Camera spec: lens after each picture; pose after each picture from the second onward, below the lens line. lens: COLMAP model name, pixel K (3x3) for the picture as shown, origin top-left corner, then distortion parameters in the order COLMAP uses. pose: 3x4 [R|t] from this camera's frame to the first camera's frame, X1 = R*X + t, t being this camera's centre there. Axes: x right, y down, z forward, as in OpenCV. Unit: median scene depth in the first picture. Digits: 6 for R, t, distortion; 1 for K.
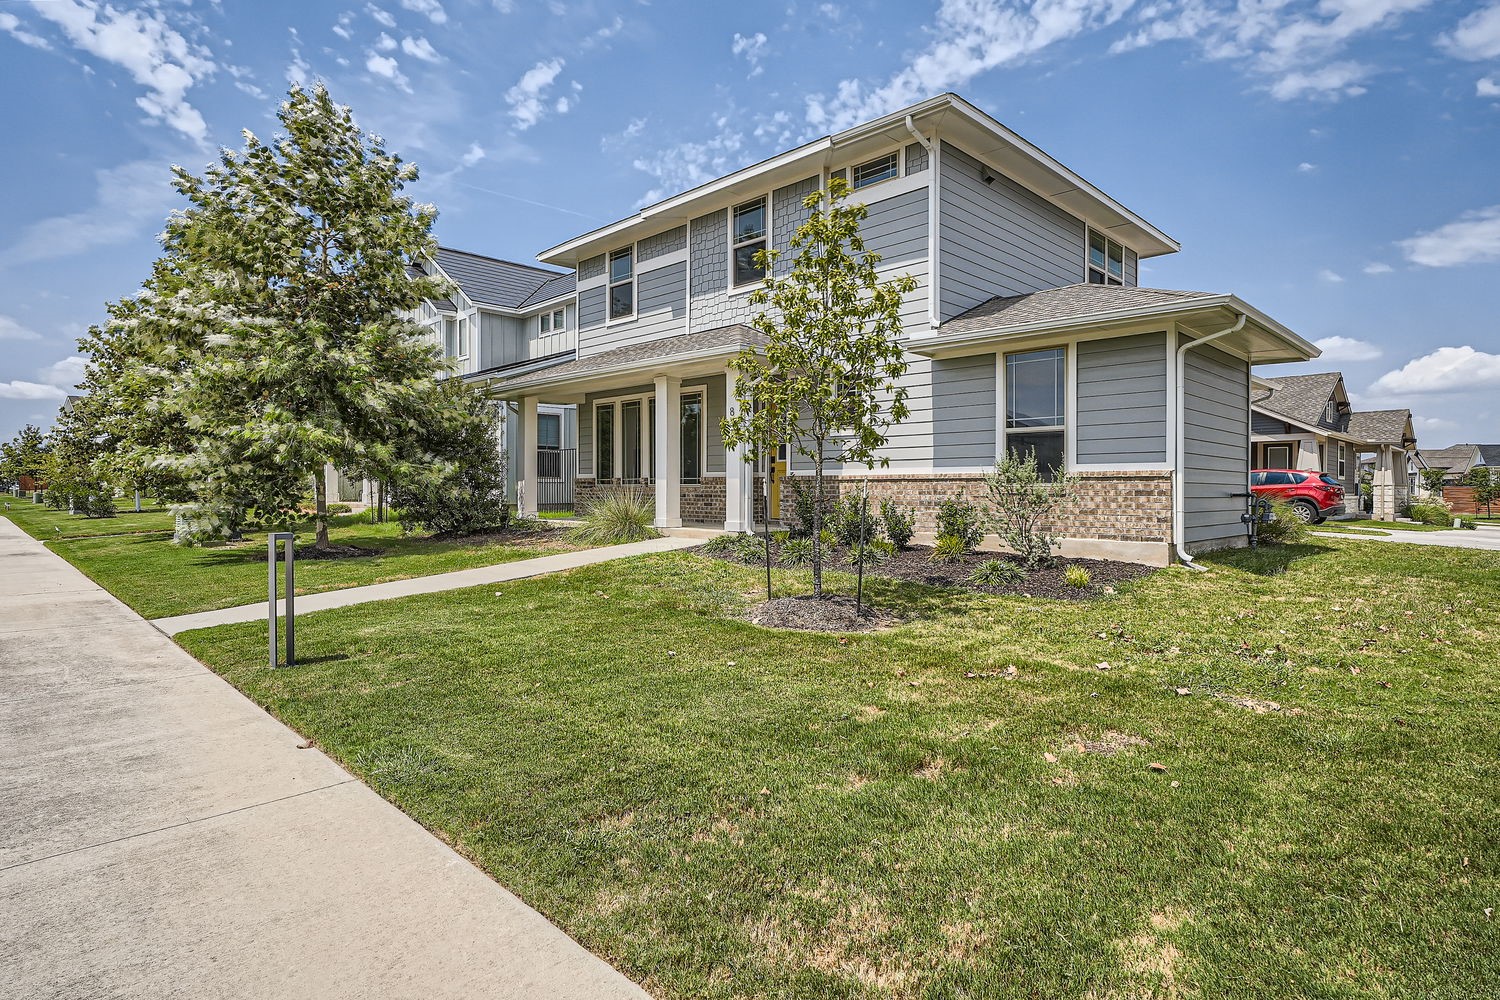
lens RADIAL K [[805.4, 0, 752.0], [0, 805.4, 507.3], [0, 0, 1]] dist [0.000929, -0.000042]
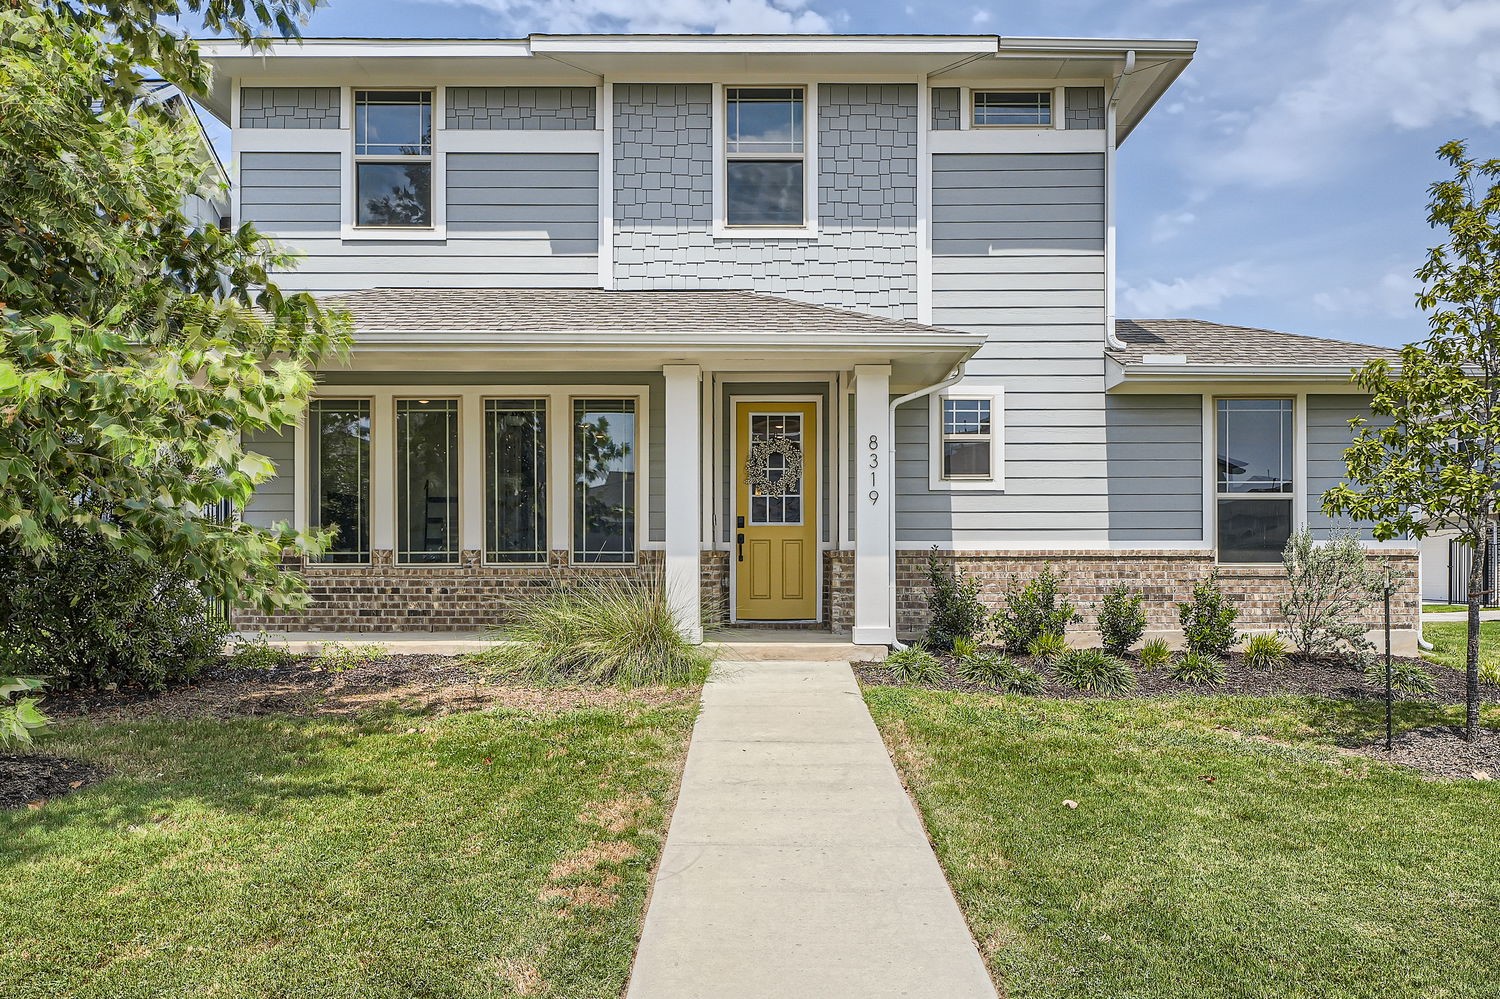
lens RADIAL K [[949.0, 0, 739.0], [0, 949.0, 596.0], [0, 0, 1]] dist [0.003507, -0.000996]
pose [[0.708864, -0.020861, 0.705037, -0.579526], [0.018147, 0.999771, 0.011336, -0.014241], [-0.705112, 0.004758, 0.709080, 0.583103]]
